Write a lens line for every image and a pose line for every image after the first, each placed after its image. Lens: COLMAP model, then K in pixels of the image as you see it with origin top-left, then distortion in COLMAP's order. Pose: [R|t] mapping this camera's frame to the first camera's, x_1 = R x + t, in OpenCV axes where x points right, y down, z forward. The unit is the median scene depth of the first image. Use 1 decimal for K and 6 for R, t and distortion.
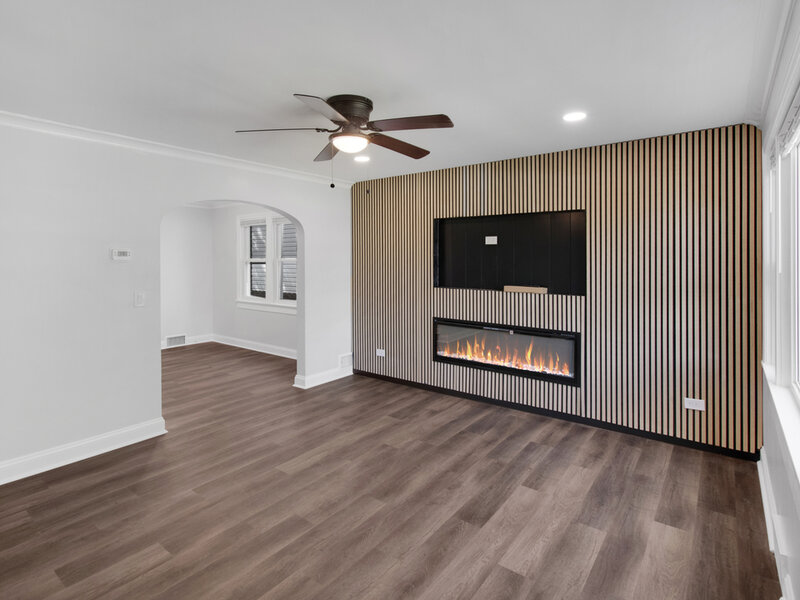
lens RADIAL K [[428.7, 0, 421.0], [0, 428.7, 300.3], [0, 0, 1]] dist [0.000105, -0.000496]
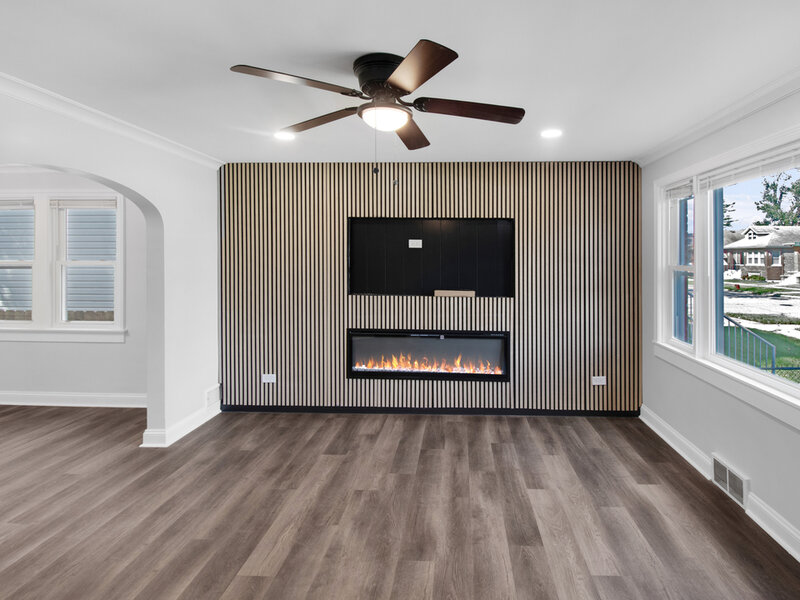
lens RADIAL K [[416.2, 0, 458.9], [0, 416.2, 292.4], [0, 0, 1]] dist [0.003110, -0.010901]
pose [[0.820670, -0.039575, 0.570031, -0.330868], [0.049178, 0.998789, -0.001459, -0.027819], [-0.569283, 0.029230, 0.821622, 0.206368]]
